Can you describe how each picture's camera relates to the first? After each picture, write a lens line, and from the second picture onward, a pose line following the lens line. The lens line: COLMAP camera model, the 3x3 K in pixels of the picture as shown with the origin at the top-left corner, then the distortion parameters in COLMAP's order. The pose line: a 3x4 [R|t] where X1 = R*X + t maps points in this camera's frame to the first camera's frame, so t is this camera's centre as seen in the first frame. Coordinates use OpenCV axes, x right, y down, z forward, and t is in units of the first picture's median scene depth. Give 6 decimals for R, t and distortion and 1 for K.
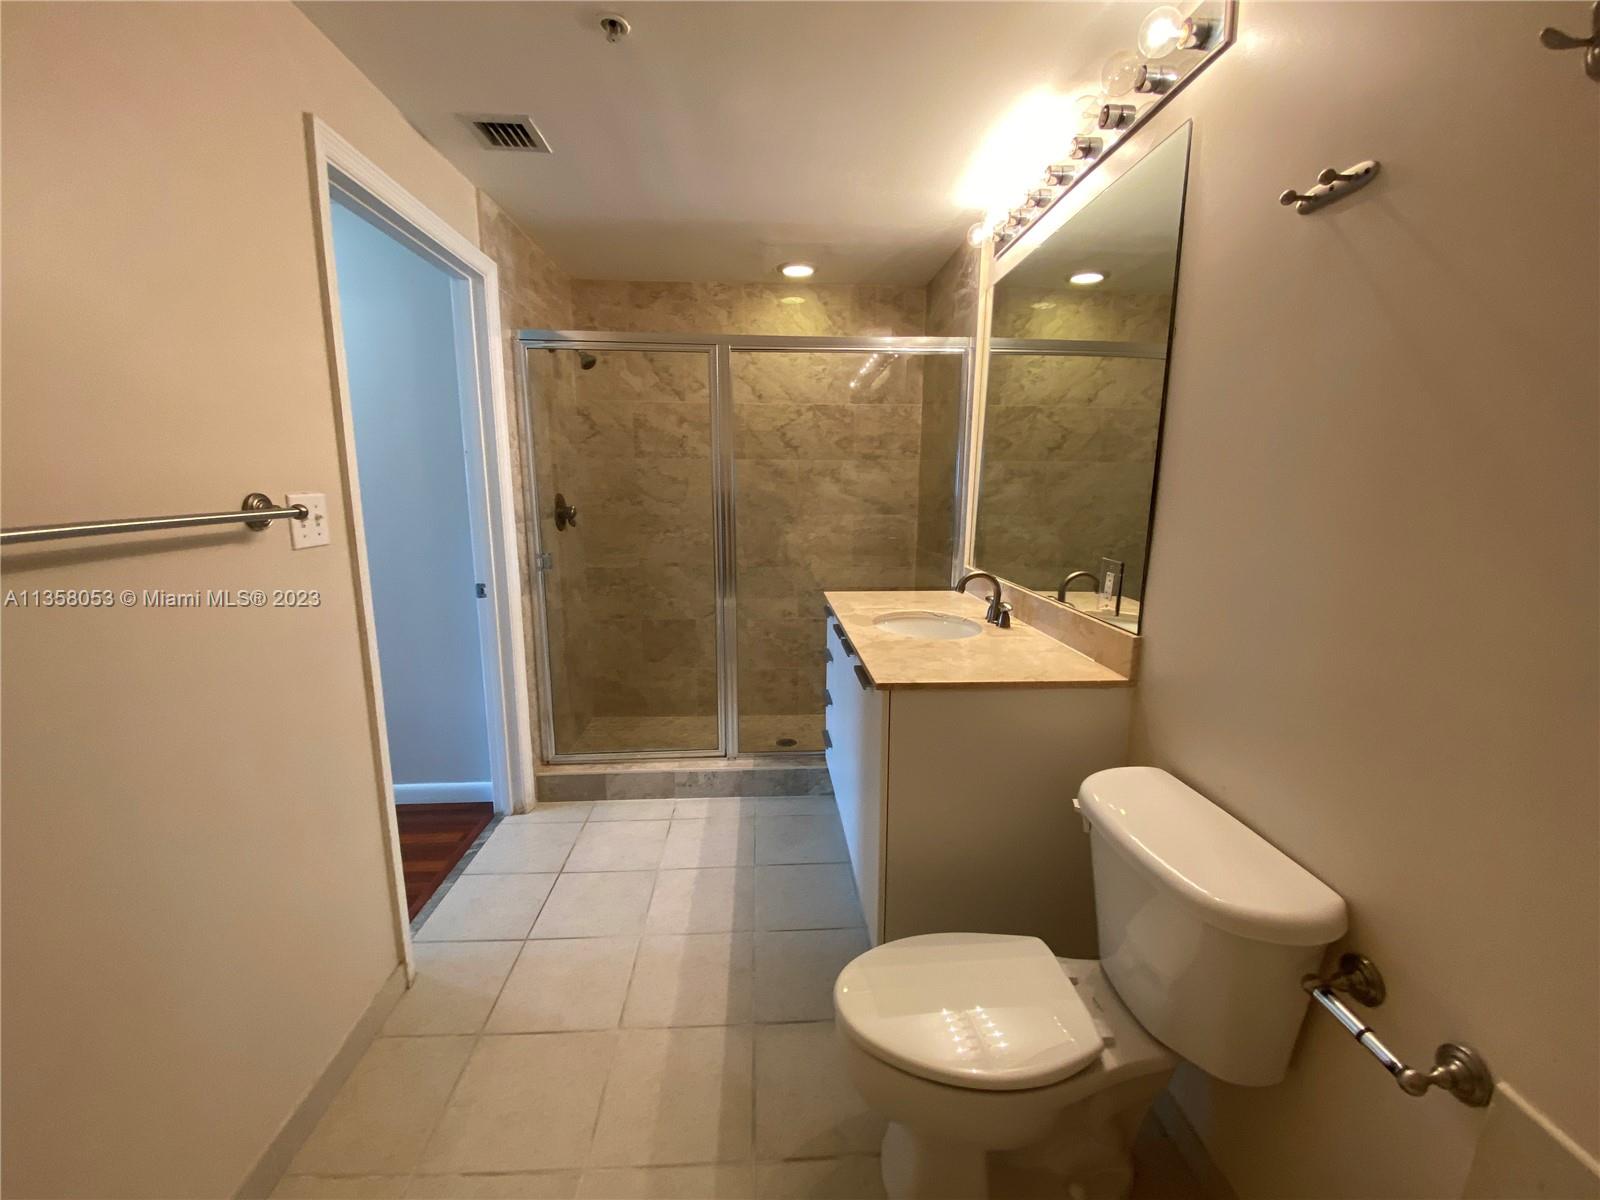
lens RADIAL K [[646.2, 0, 800.4], [0, 646.2, 594.4], [0, 0, 1]] dist [0.047032, -0.031465]
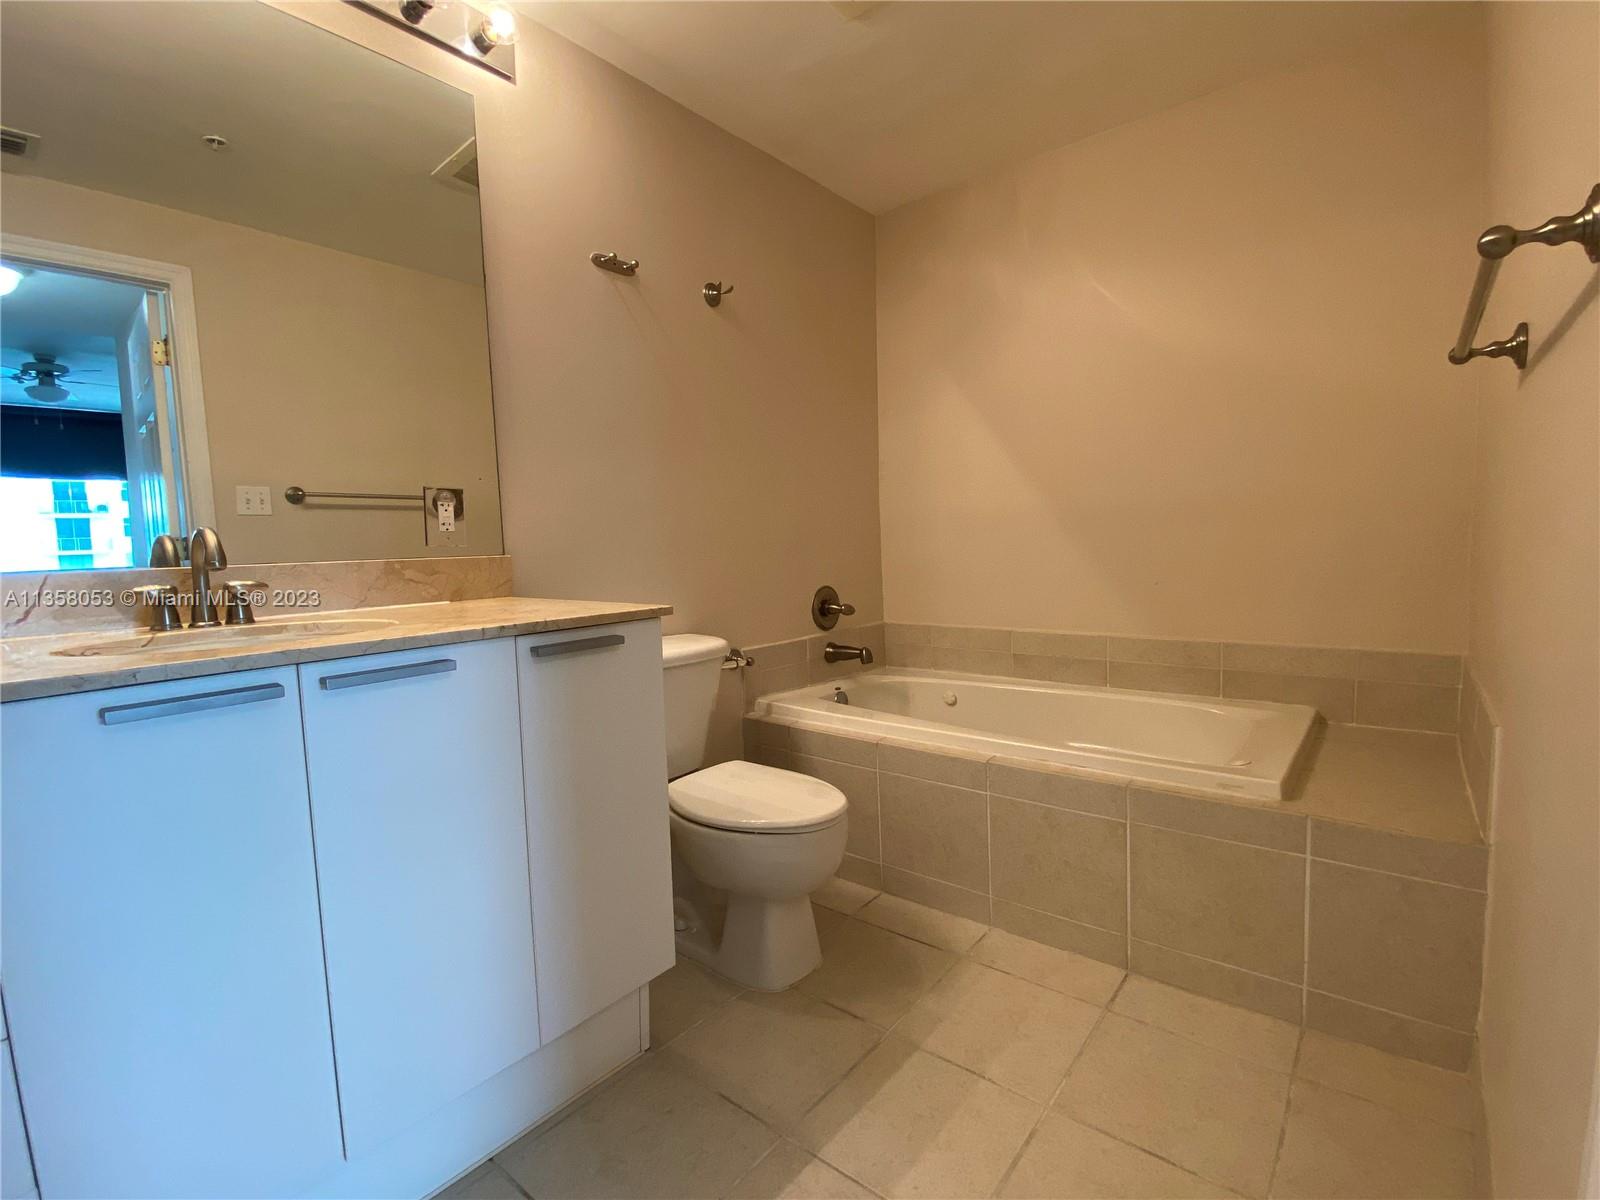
lens RADIAL K [[732.9, 0, 800.0], [0, 732.9, 600.0], [0, 0, 1]] dist [0.000350, -0.000051]
pose [[-0.731573, -0.032688, 0.680979, -0.278452], [0.149575, 0.966819, 0.207096, -0.017394], [-0.665153, 0.253363, -0.702409, 0.660764]]
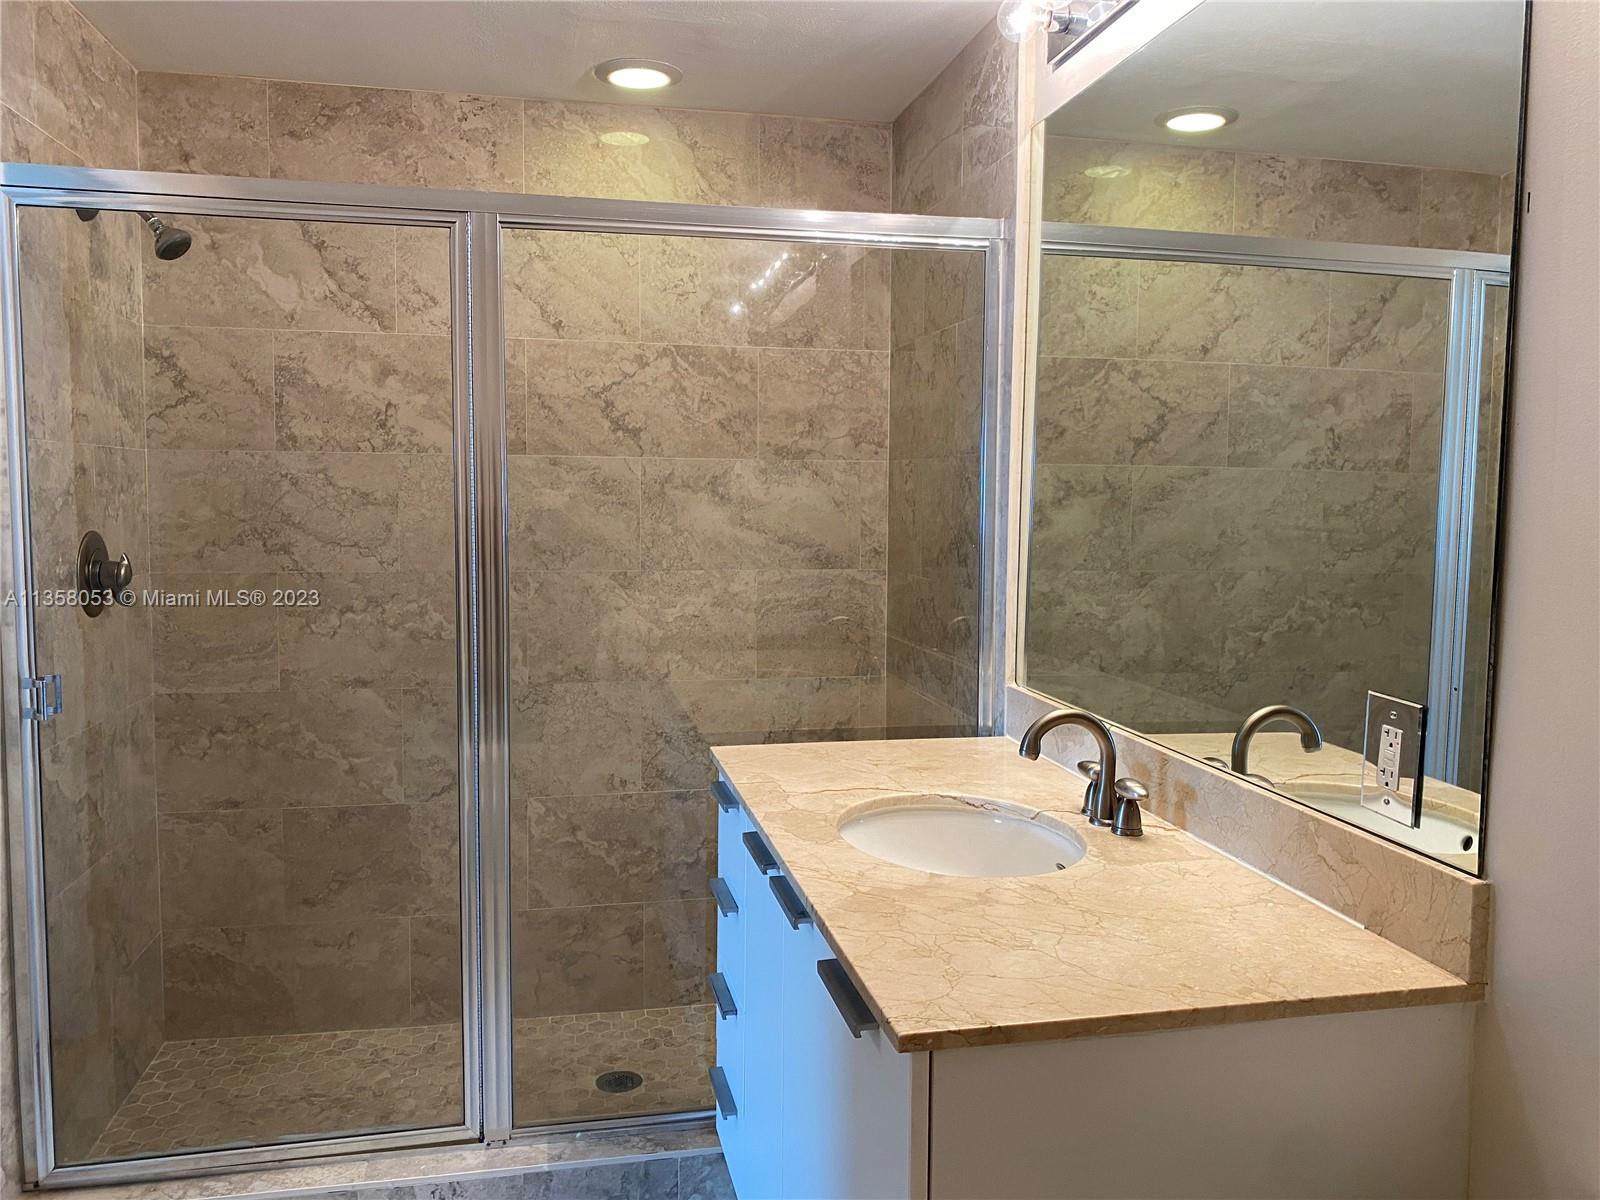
lens RADIAL K [[1237.8, 0, 805.7], [0, 1237.8, 569.9], [0, 0, 1]] dist [0.055253, -0.078792]
pose [[0.988636, -0.006484, 0.150188, -0.020948], [0.022693, 0.994057, -0.106469, -0.026717], [-0.148605, 0.108668, 0.982908, 0.099138]]
